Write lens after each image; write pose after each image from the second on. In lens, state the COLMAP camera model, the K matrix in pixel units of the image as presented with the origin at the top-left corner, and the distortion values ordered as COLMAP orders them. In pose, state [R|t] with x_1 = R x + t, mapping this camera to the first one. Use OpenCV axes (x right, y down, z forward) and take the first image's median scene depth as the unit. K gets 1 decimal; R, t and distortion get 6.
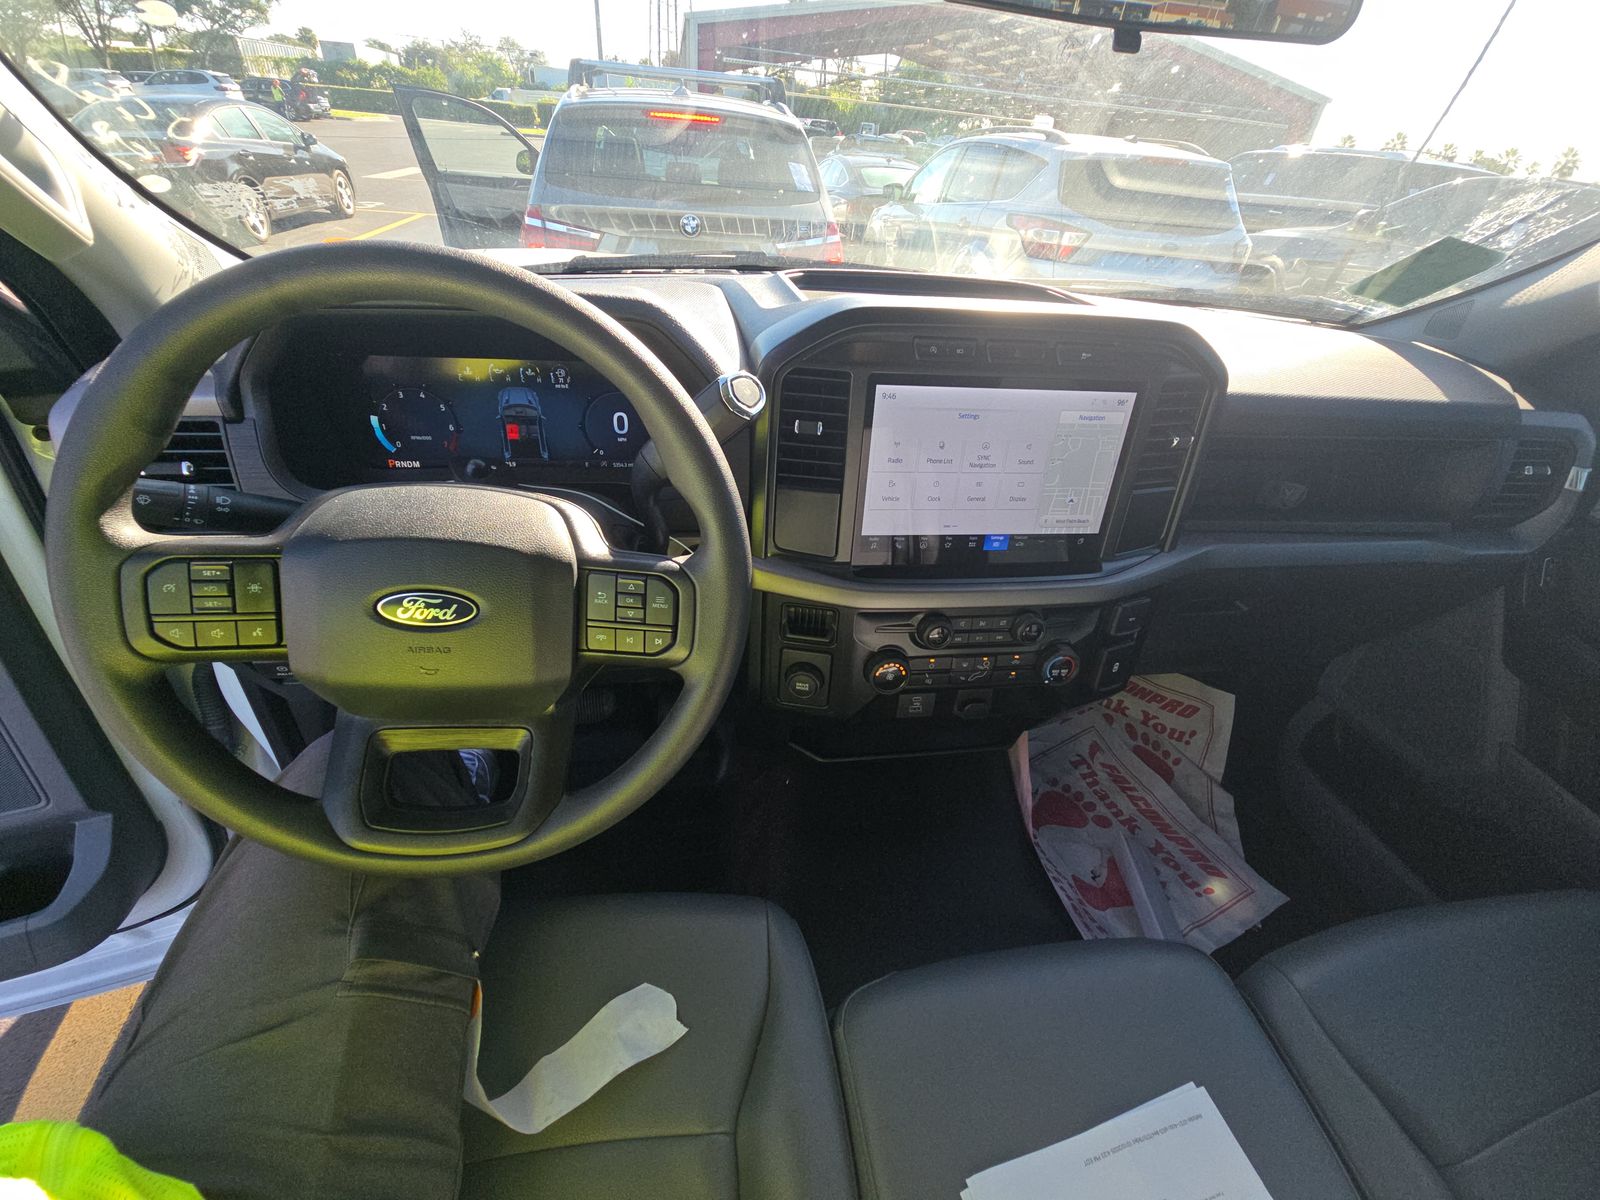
lens RADIAL K [[635.1, 0, 795.4], [0, 635.1, 586.4], [0, 0, 1]] dist [0.021244, -0.016322]
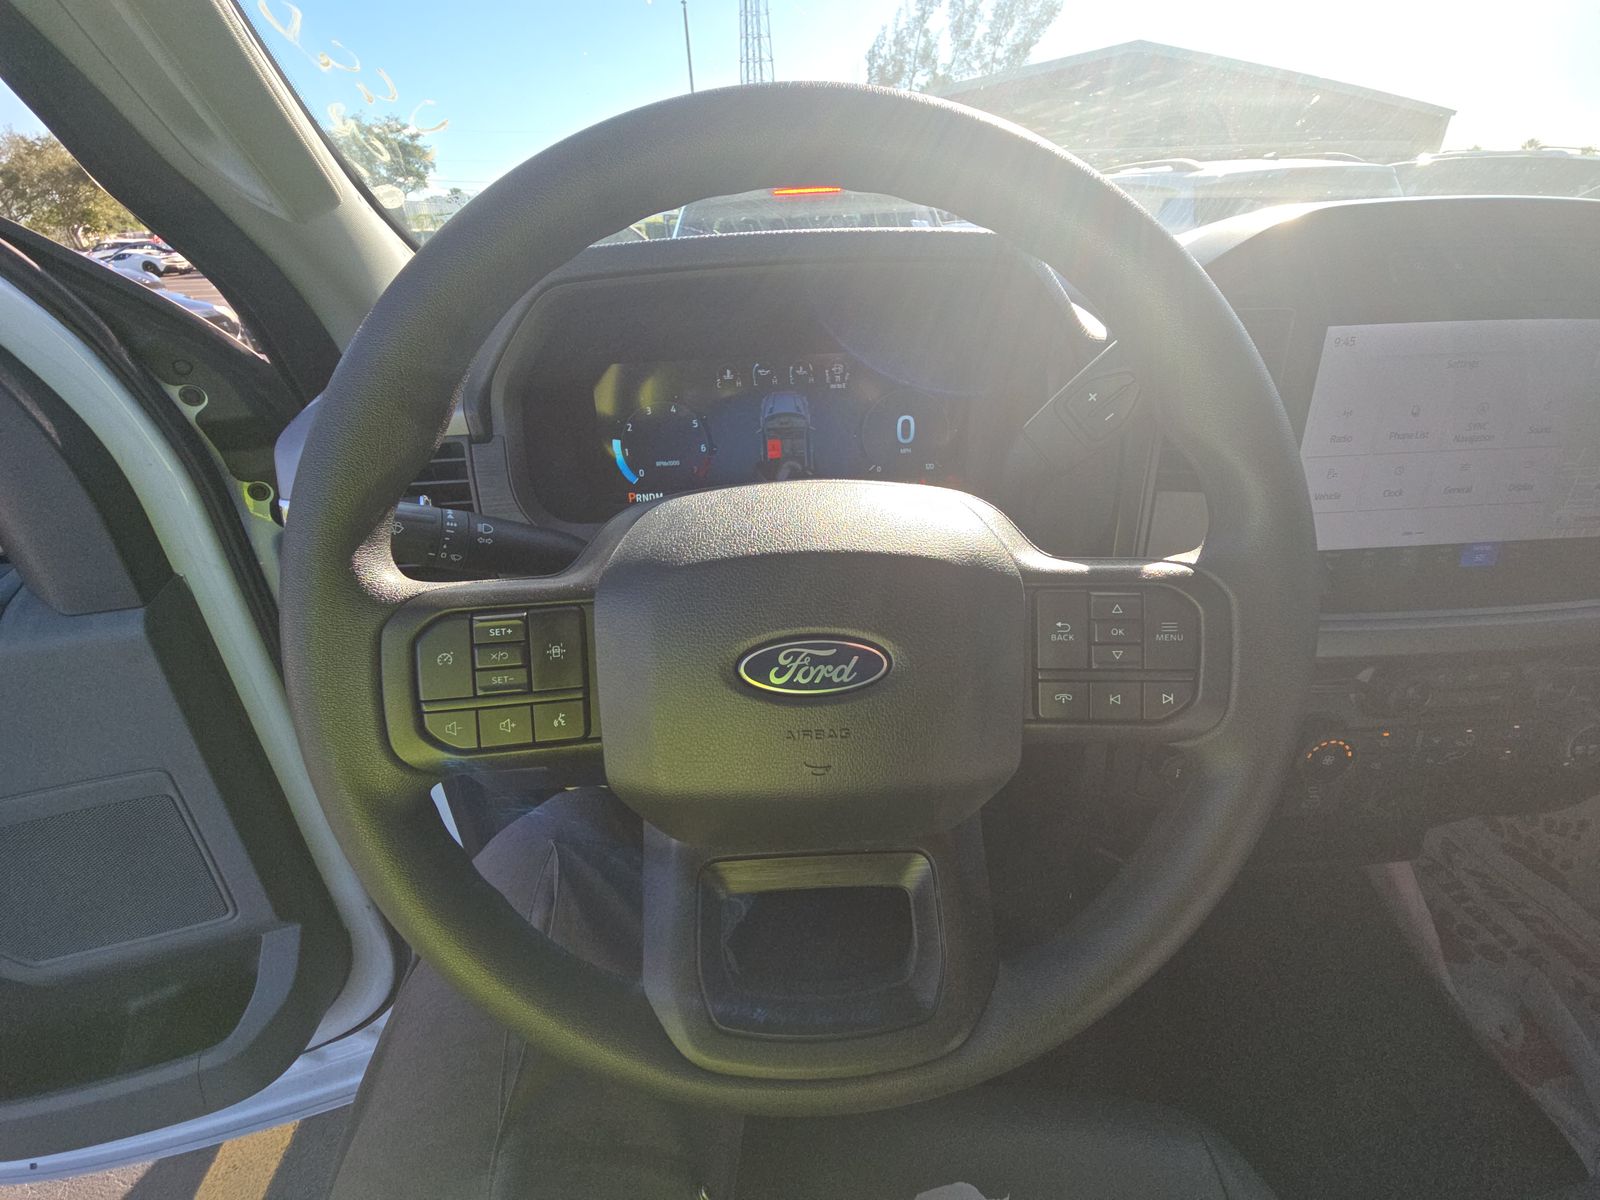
lens RADIAL K [[641.7, 0, 792.7], [0, 641.7, 586.0], [0, 0, 1]] dist [-0.002245, -0.006954]
pose [[0.987855, -0.046710, -0.148193, -0.315740], [0.030255, 0.993314, -0.111412, 0.017111], [0.152407, 0.105575, 0.982663, 0.241270]]
